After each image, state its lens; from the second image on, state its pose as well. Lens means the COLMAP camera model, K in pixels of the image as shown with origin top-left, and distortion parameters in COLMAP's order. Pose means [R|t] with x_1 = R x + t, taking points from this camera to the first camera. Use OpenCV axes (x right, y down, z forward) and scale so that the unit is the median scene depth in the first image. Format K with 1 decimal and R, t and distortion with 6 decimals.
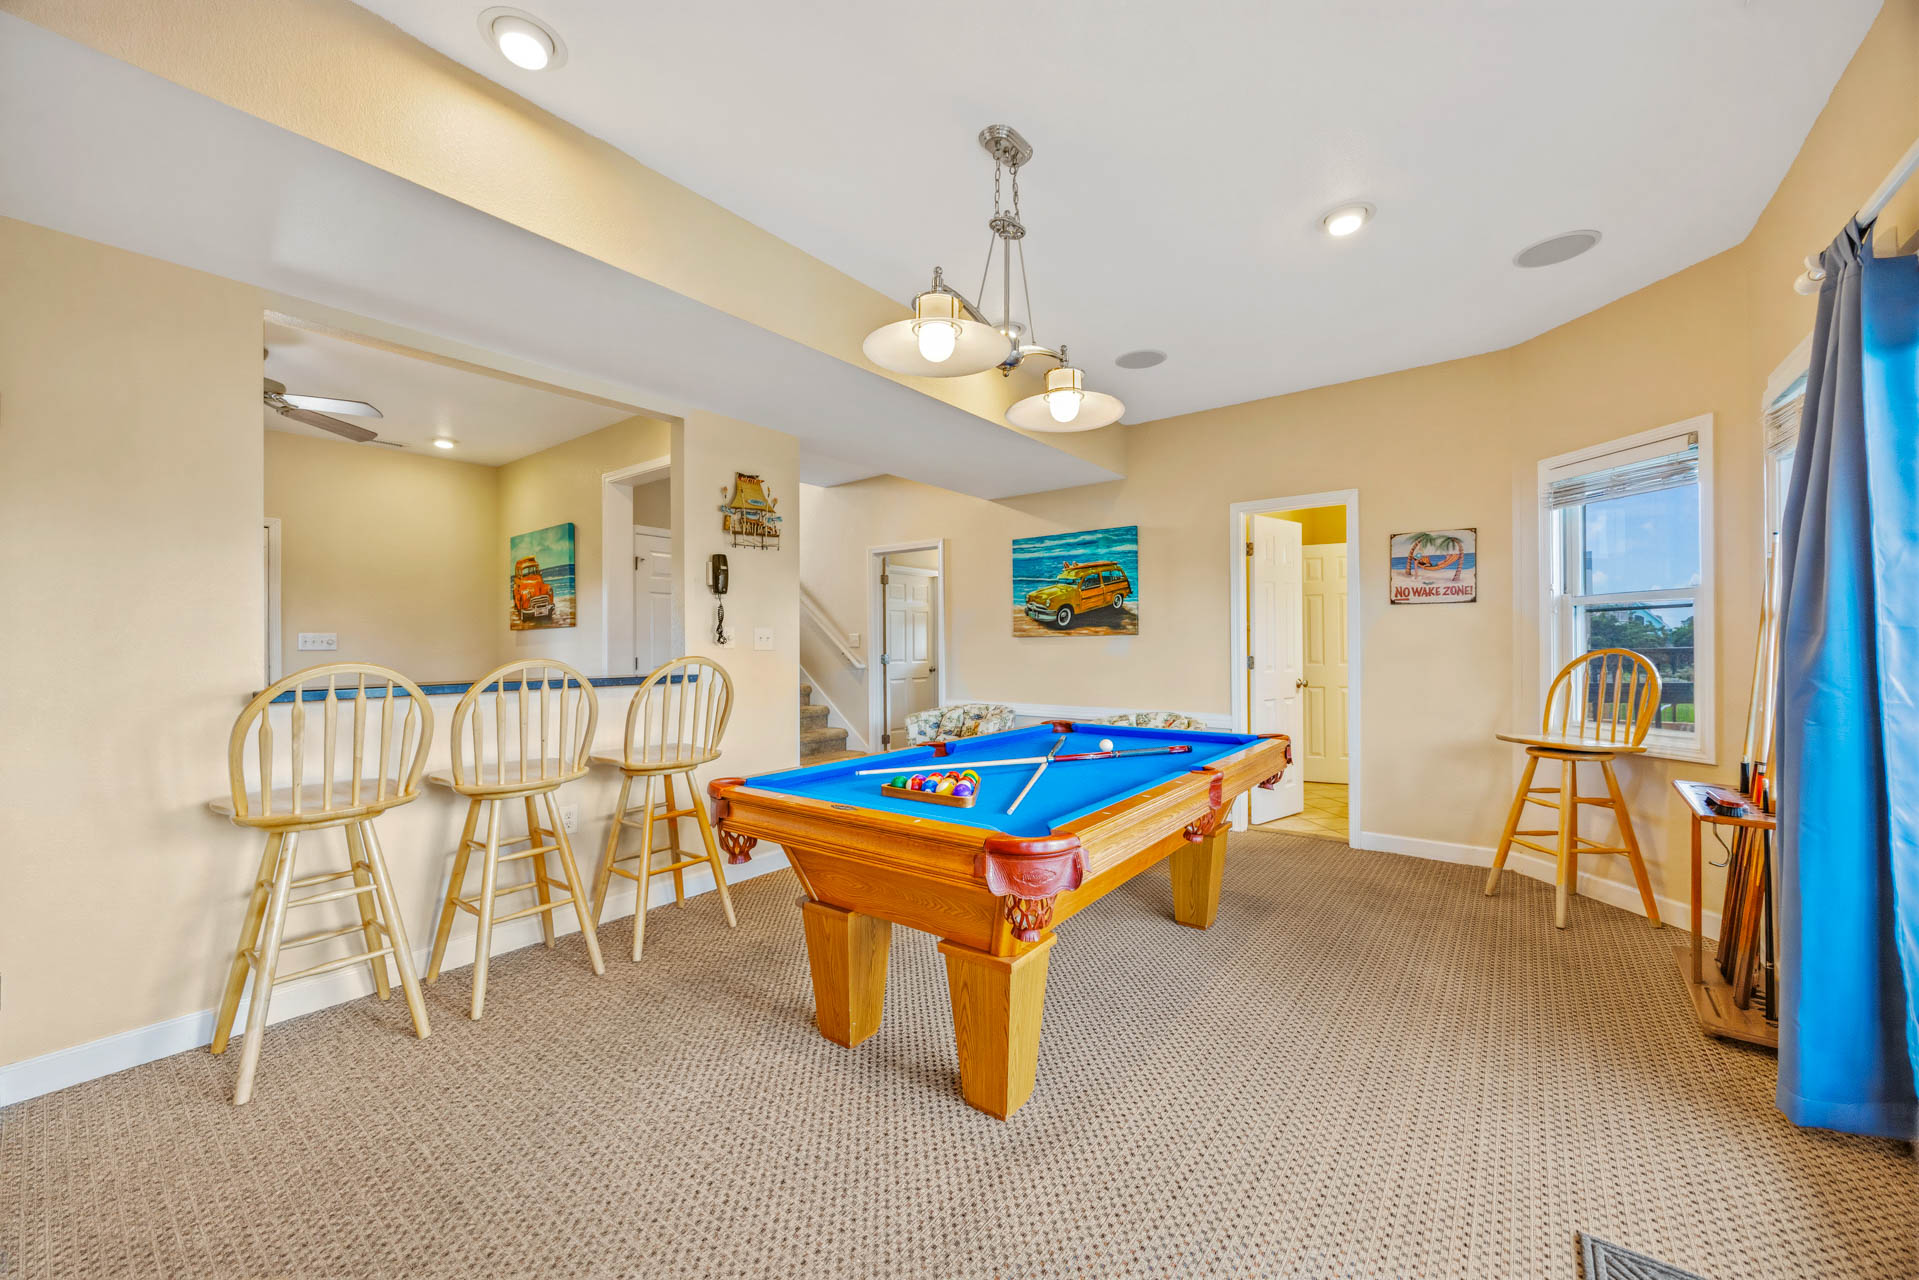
lens RADIAL K [[734.0, 0, 977.2], [0, 734.0, 643.7], [0, 0, 1]] dist [0.000910, 0.000022]
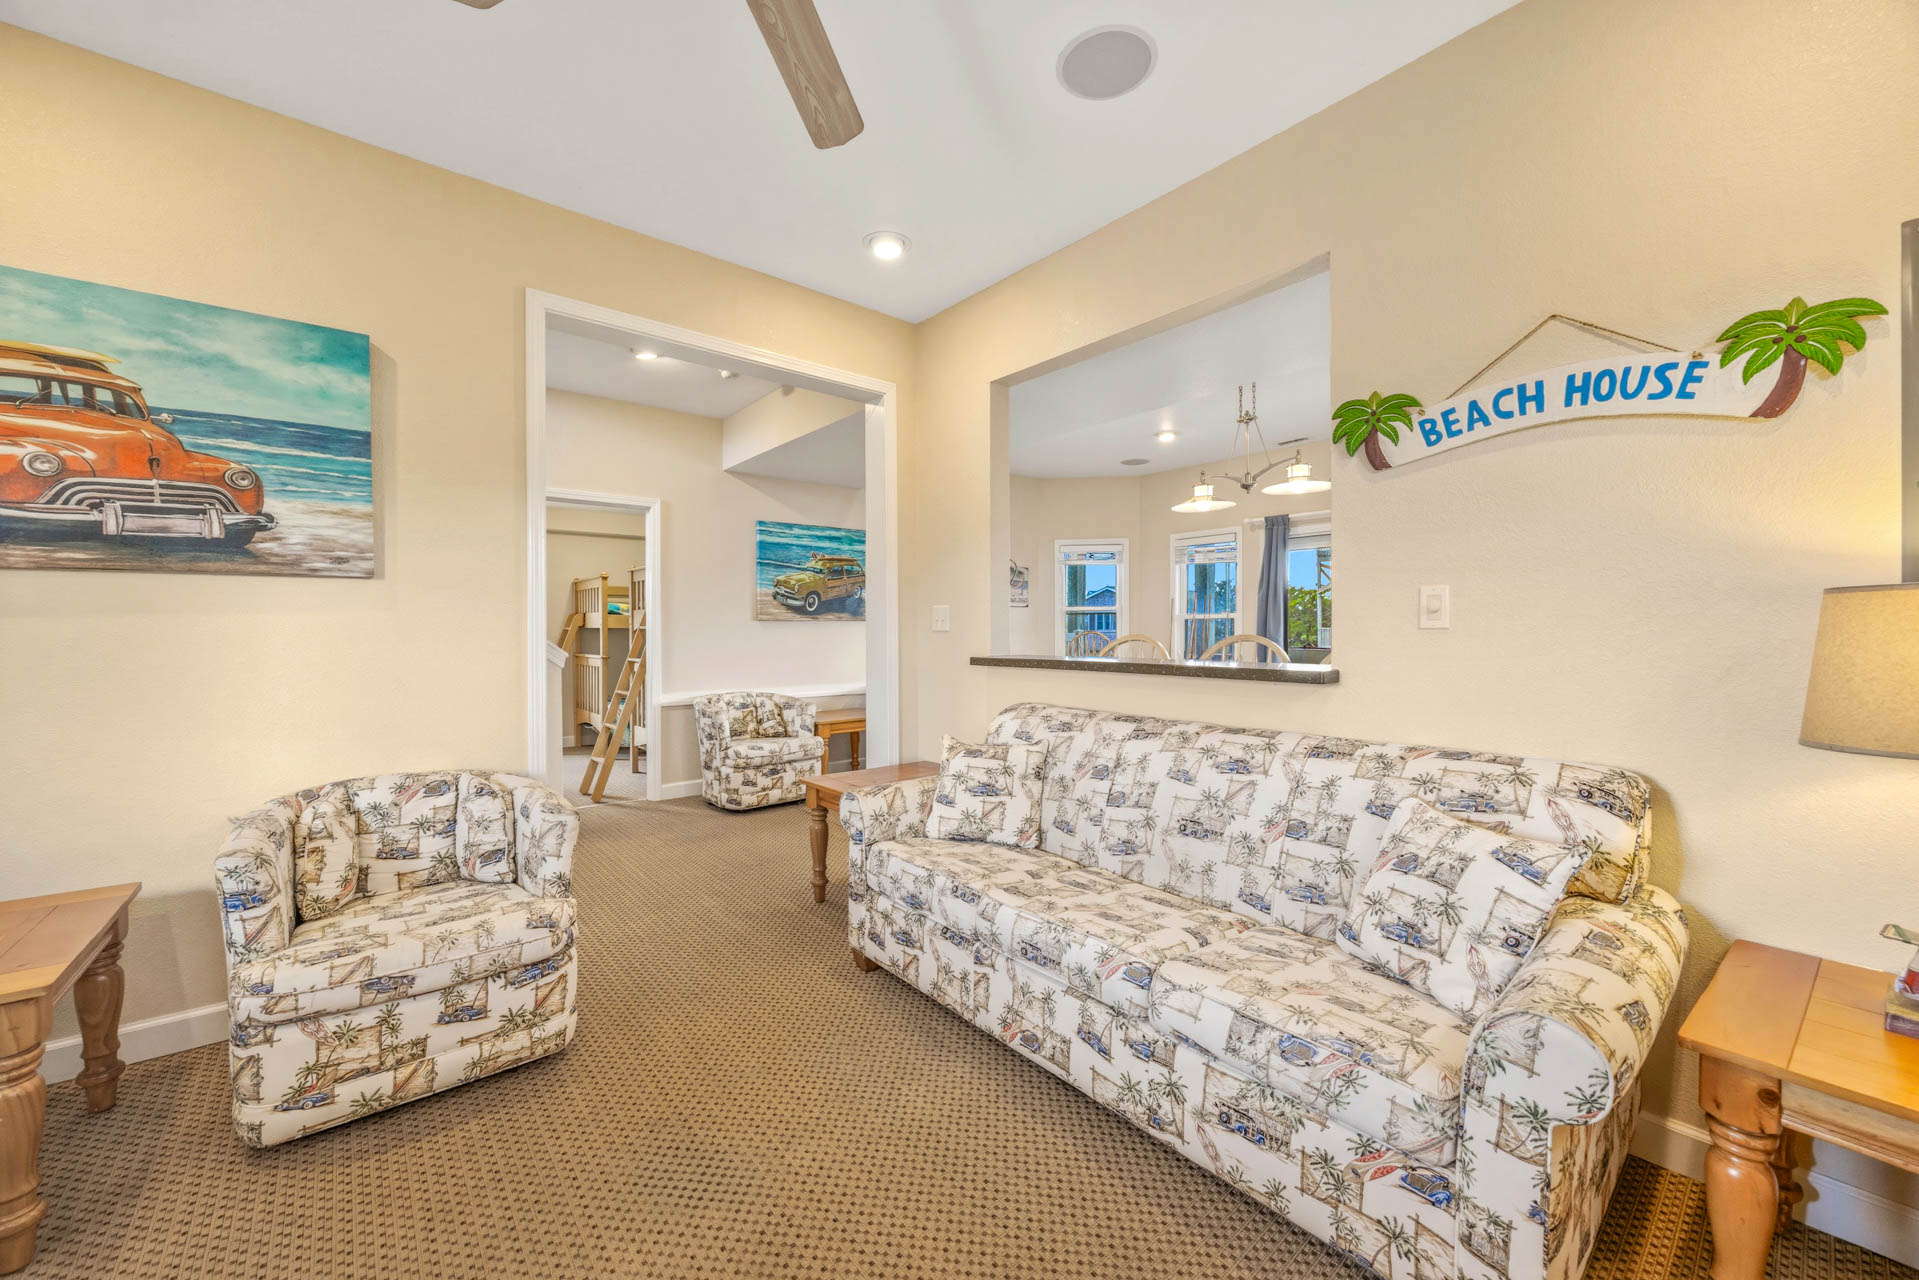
lens RADIAL K [[734.0, 0, 963.7], [0, 734.0, 637.8], [0, 0, 1]] dist [0.000910, 0.000022]
pose [[0.215483, -0.003313, 0.976502, -0.877128], [0.004444, 0.999987, 0.002412, 0.012928], [-0.976498, 0.003820, 0.215495, 0.550397]]
